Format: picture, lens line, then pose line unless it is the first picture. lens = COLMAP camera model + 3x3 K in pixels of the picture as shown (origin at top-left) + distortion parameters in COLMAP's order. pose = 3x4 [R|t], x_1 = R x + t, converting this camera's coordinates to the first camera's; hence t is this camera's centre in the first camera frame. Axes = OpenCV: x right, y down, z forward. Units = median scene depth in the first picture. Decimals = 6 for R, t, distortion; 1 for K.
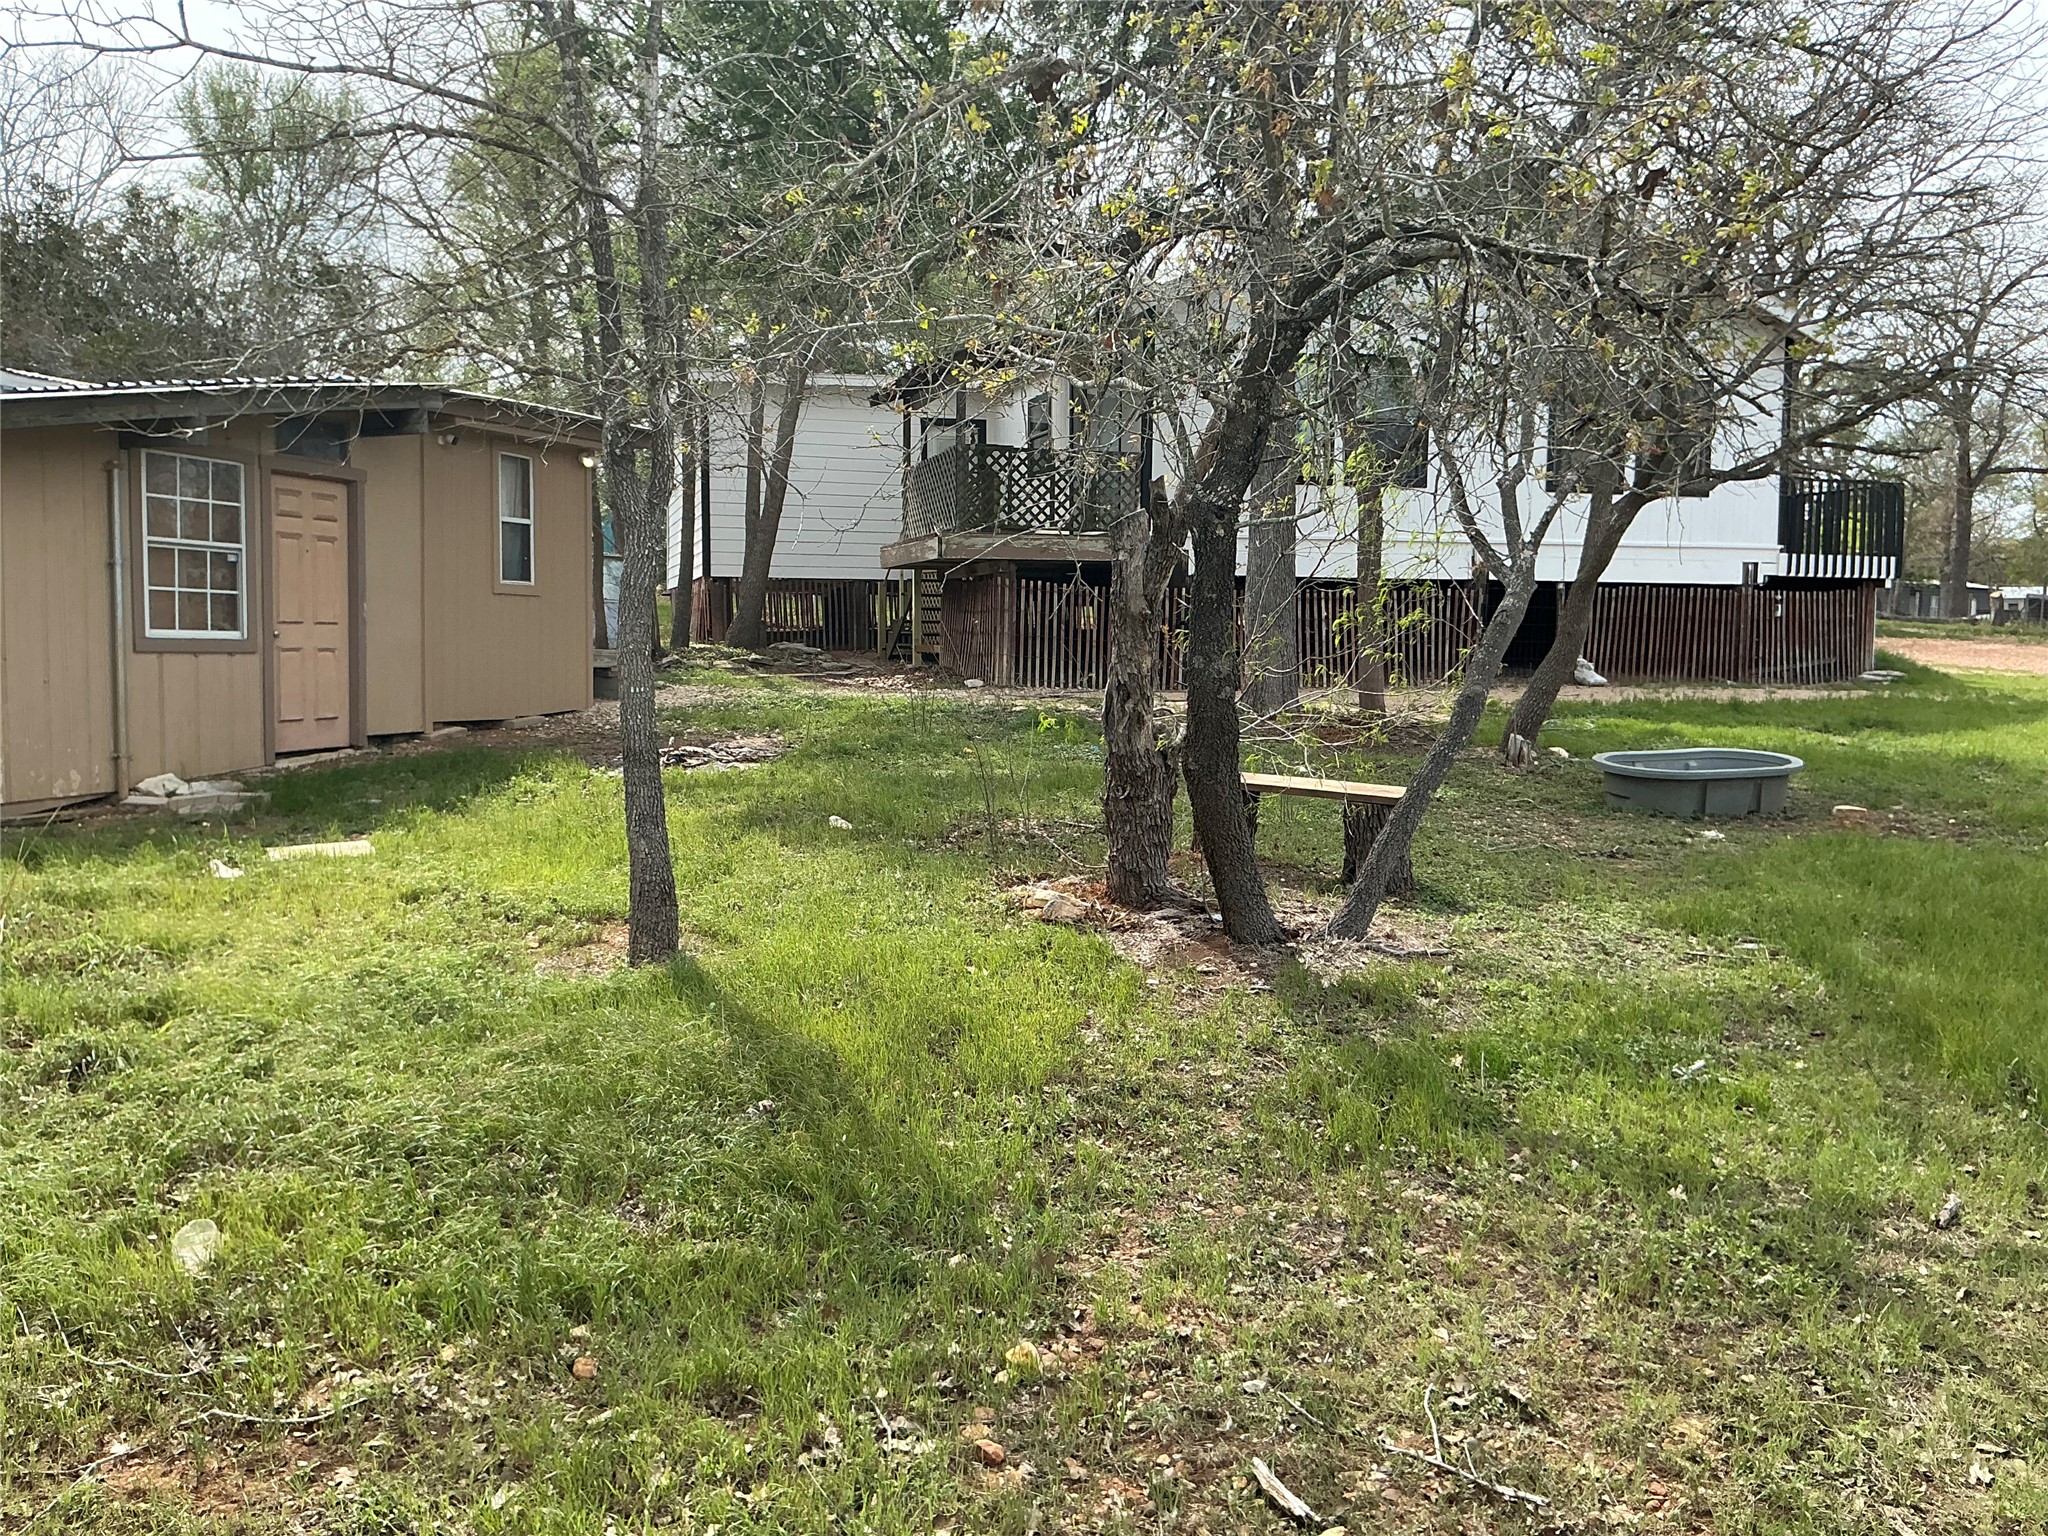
lens RADIAL K [[1654.6, 0, 1024.0], [0, 1654.6, 768.0], [0, 0, 1]] dist [-0.050402, -0.004597]
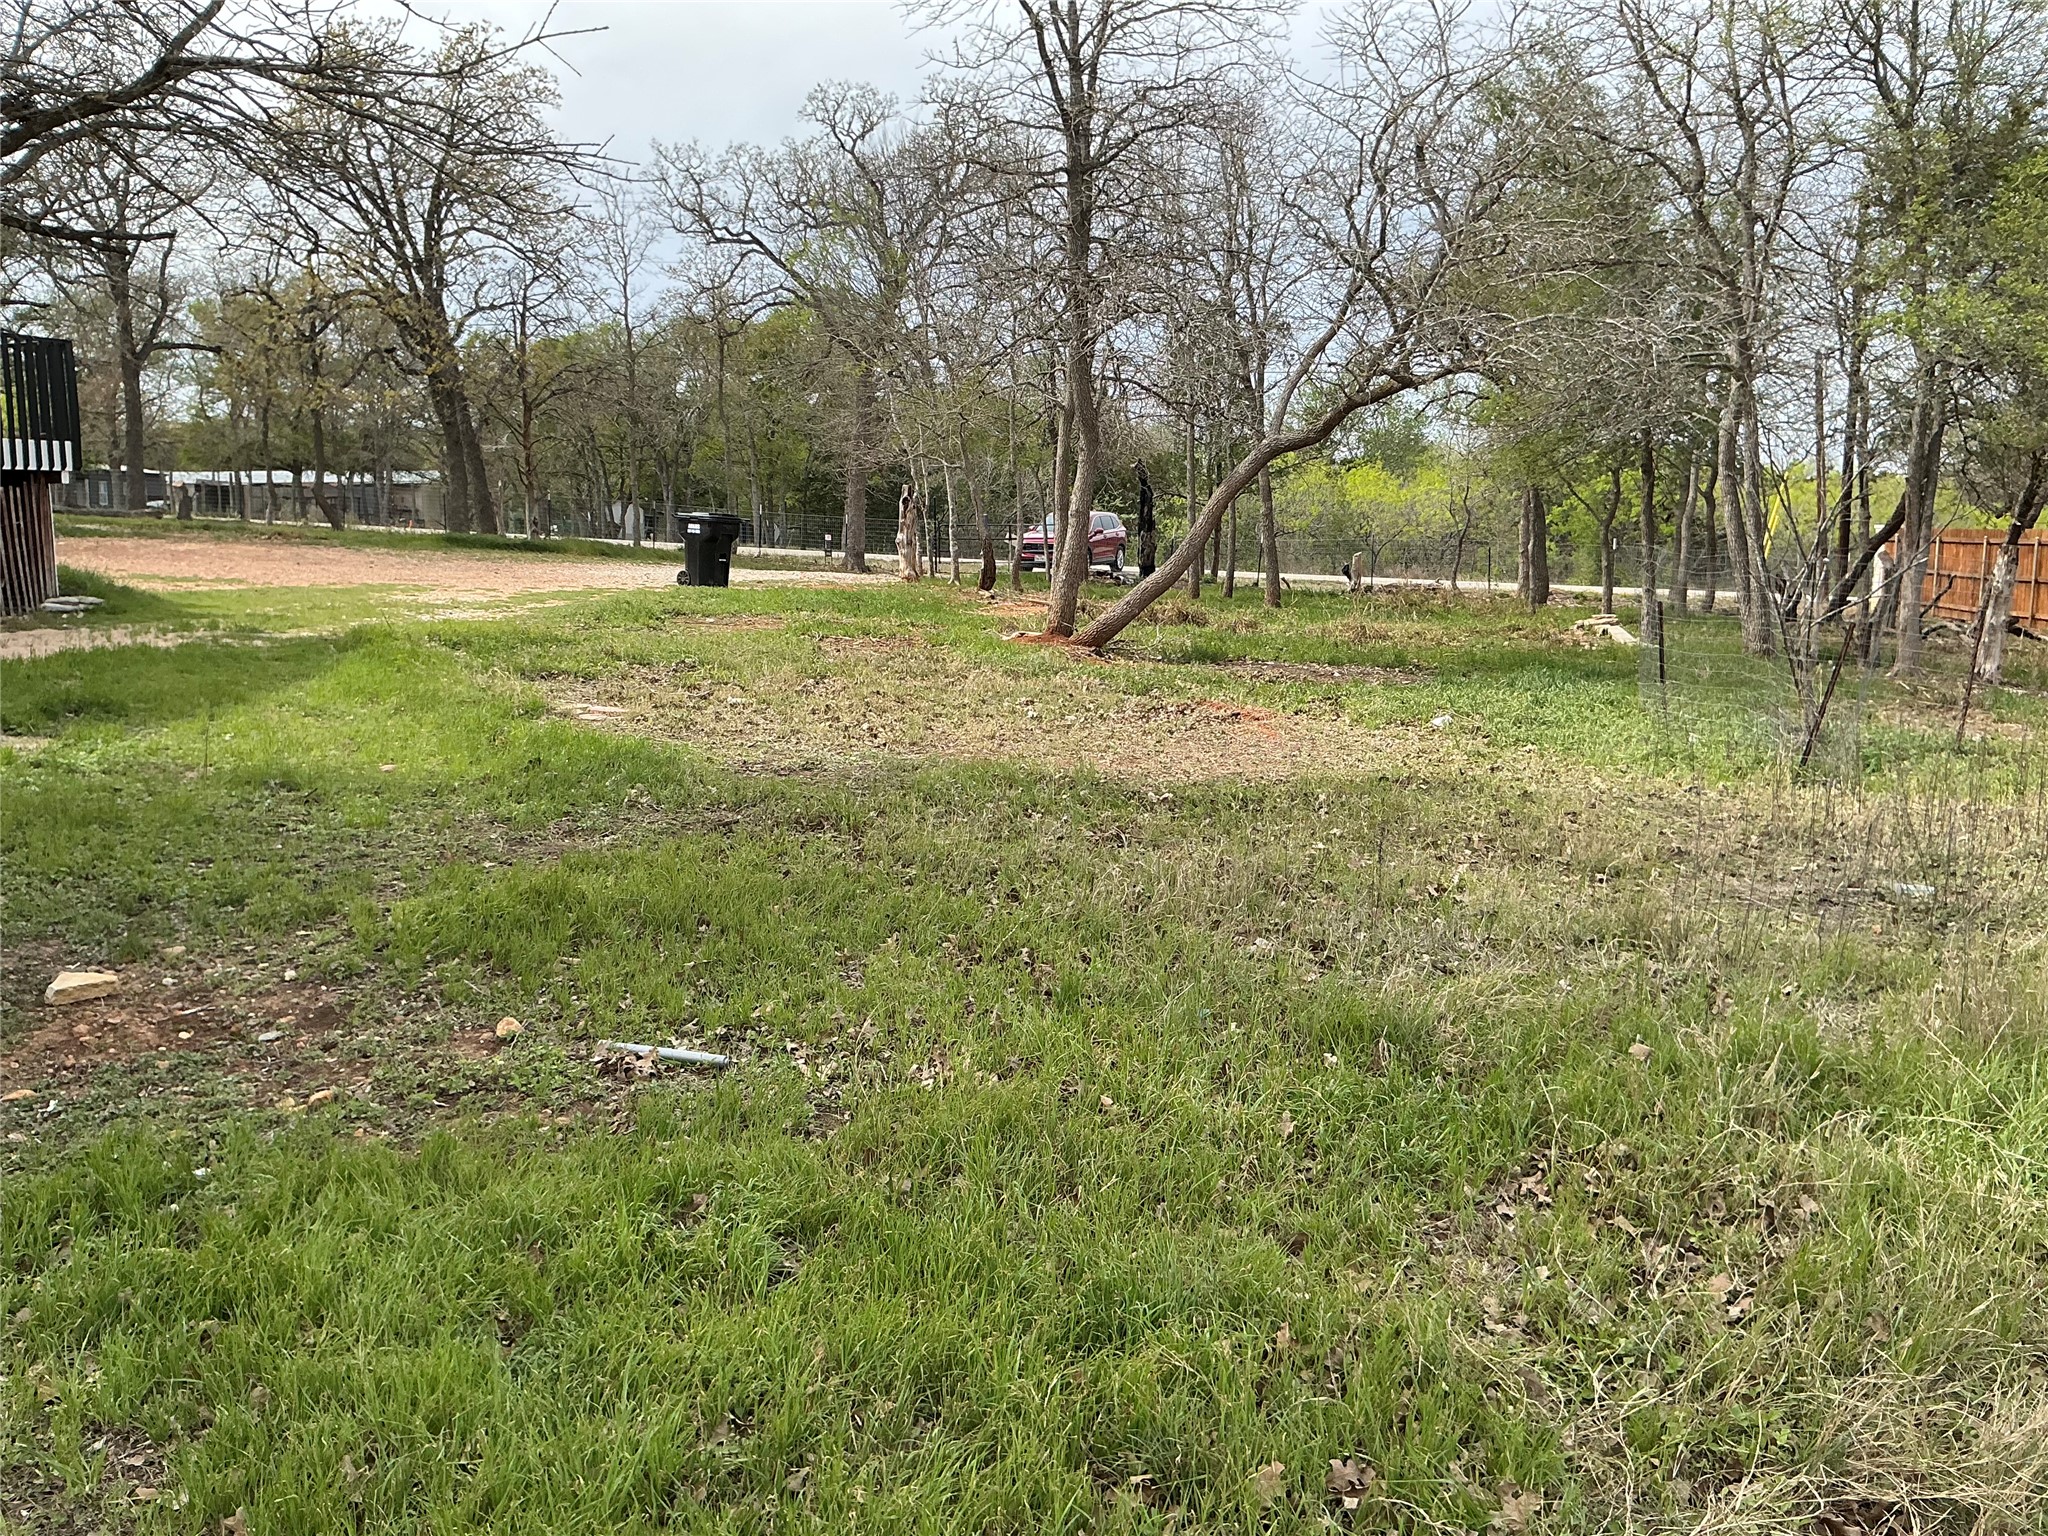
lens RADIAL K [[1654.6, 0, 1024.0], [0, 1654.6, 768.0], [0, 0, 1]] dist [-0.050402, -0.004597]
pose [[0.523221, -0.130392, 0.842163, 0.105217], [0.070277, 0.991461, 0.109846, -0.028484], [-0.849294, 0.001711, 0.527917, 0.210300]]
